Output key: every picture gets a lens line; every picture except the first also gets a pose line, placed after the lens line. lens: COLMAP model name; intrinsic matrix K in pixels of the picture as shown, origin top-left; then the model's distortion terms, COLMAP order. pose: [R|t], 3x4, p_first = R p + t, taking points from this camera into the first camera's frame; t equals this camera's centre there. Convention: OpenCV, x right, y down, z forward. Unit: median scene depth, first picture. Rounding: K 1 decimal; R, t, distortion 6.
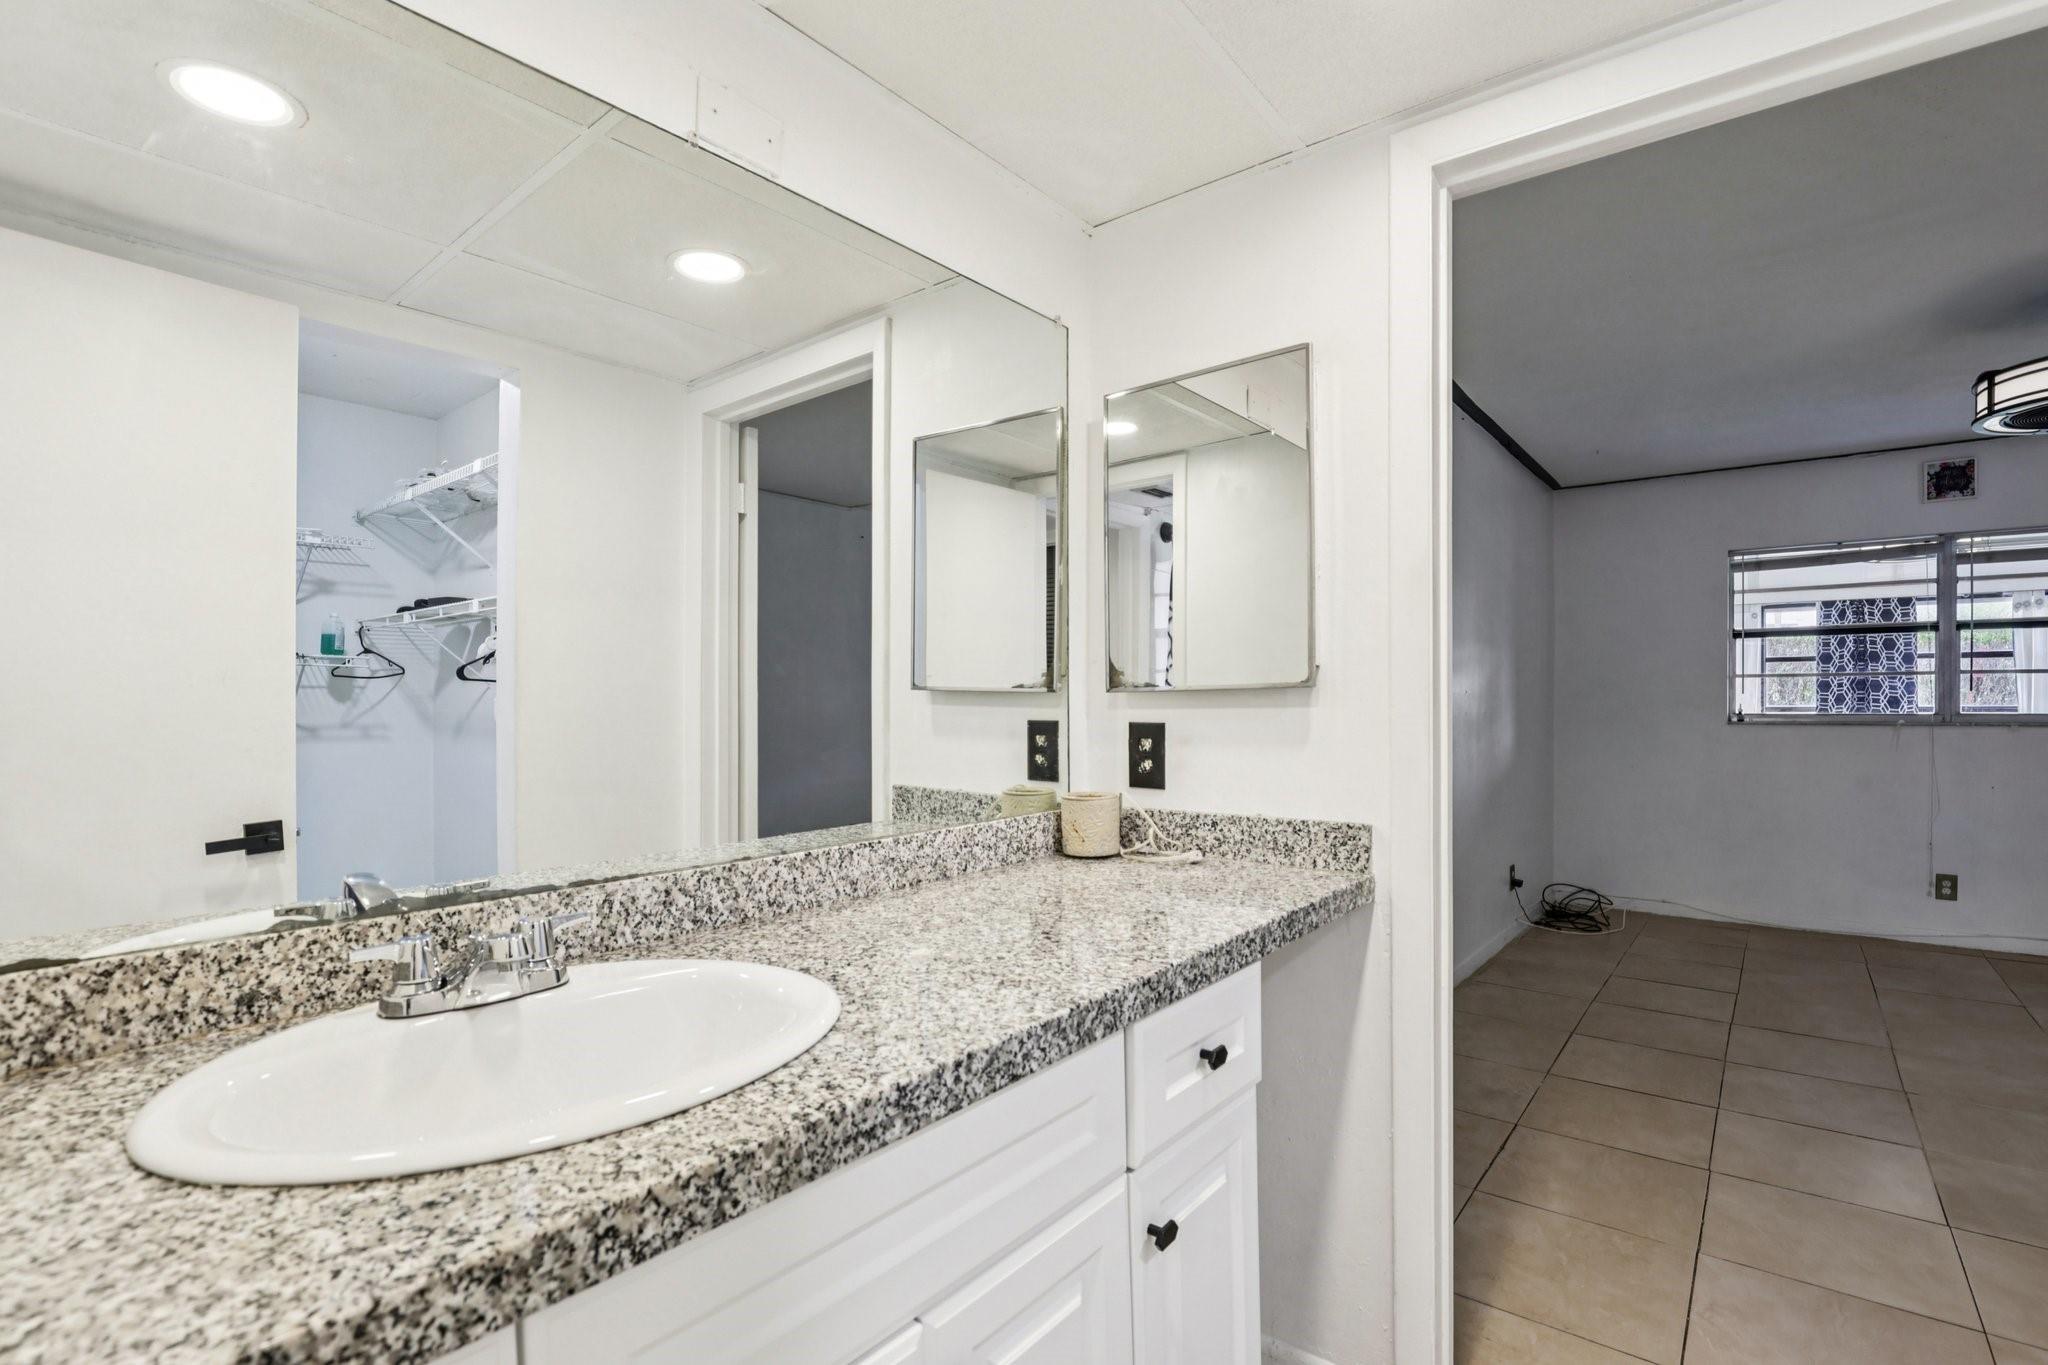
lens RADIAL K [[957.7, 0, 1053.7], [0, 957.7, 712.3], [0, 0, 1]] dist [-0.023357, 0.000118]
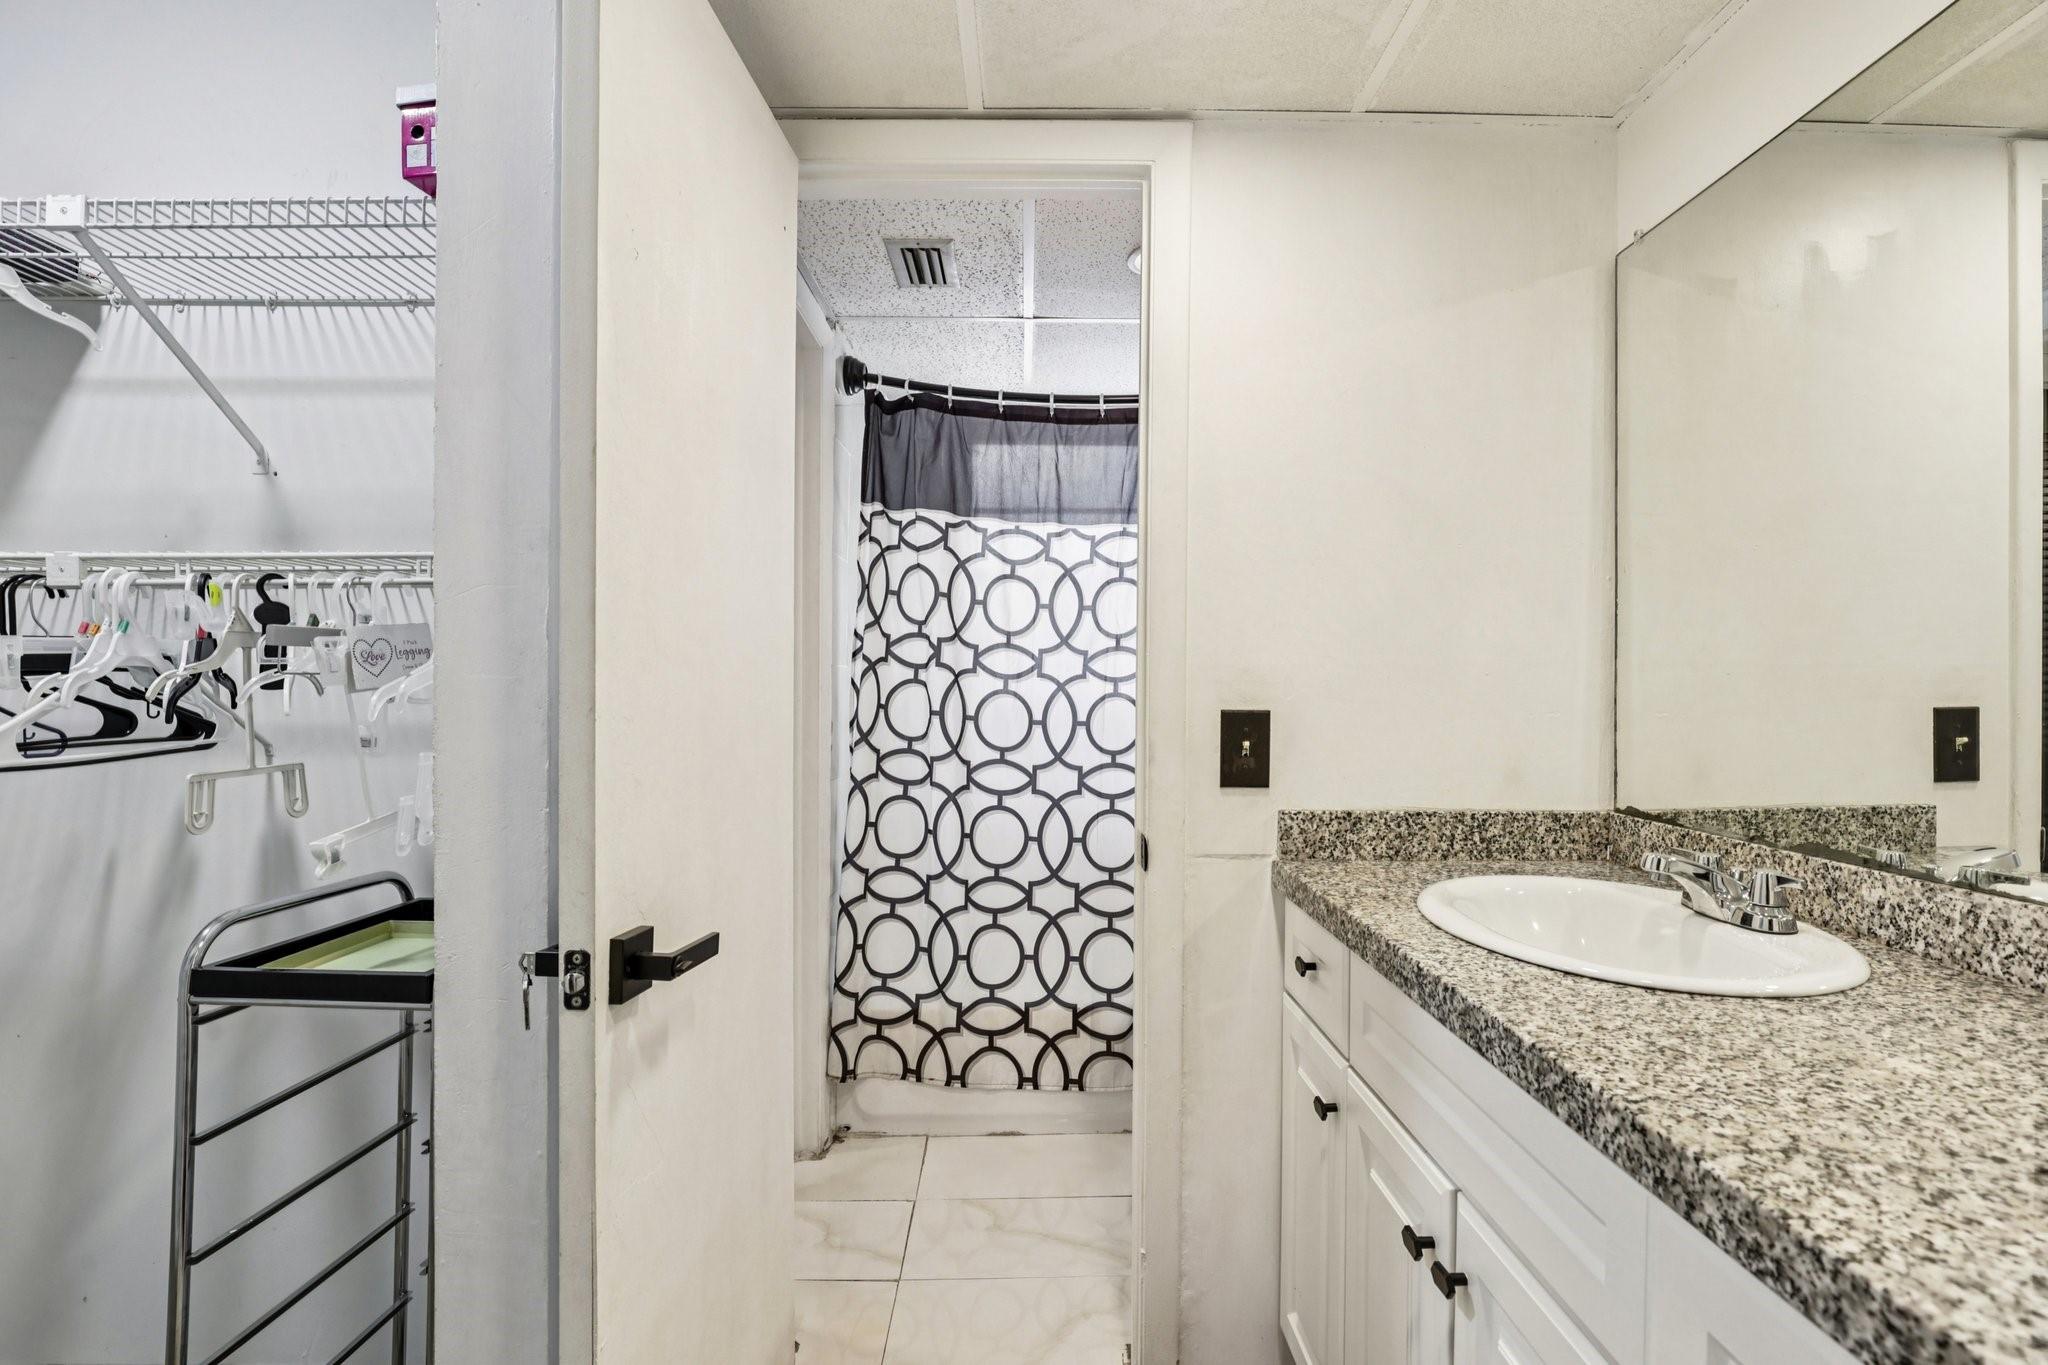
lens RADIAL K [[953.9, 0, 1028.7], [0, 953.9, 679.9], [0, 0, 1]] dist [-0.033816, 0.011538]
pose [[-0.789924, -0.000062, -0.613204, 0.536731], [-0.006941, 0.999937, 0.008841, -0.011698], [0.613165, 0.011240, -0.789875, 0.833882]]
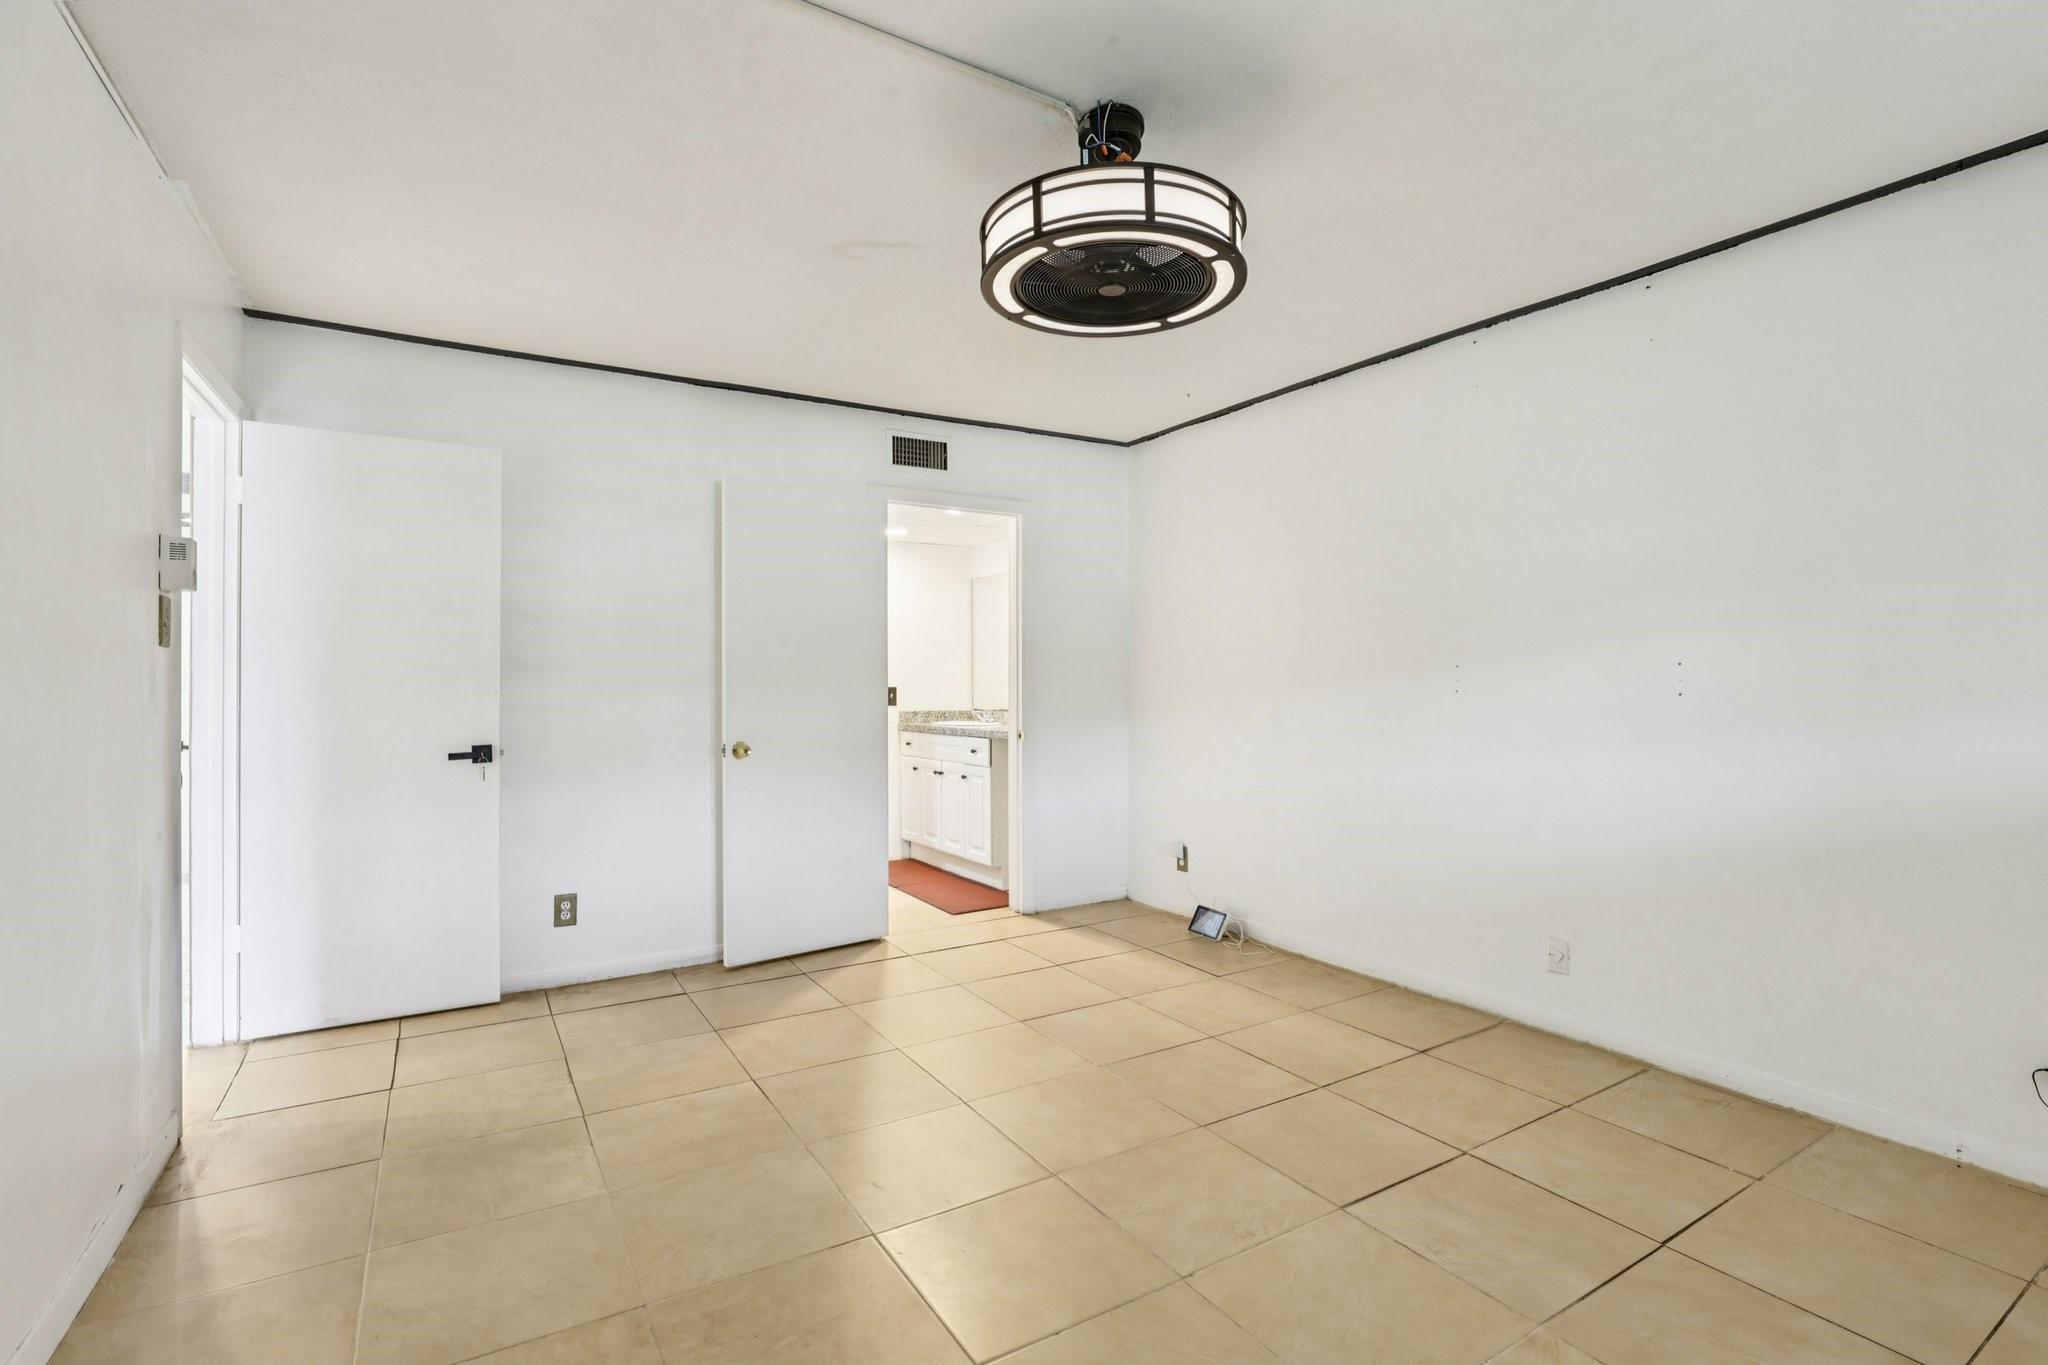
lens RADIAL K [[942.9, 0, 1035.7], [0, 942.9, 675.4], [0, 0, 1]] dist [-0.032411, 0.006684]
pose [[-0.351153, -0.003945, -0.936310, 3.501287], [-0.007010, 0.999974, -0.001584, -0.020448], [0.936292, 0.006008, -0.351172, 2.278722]]
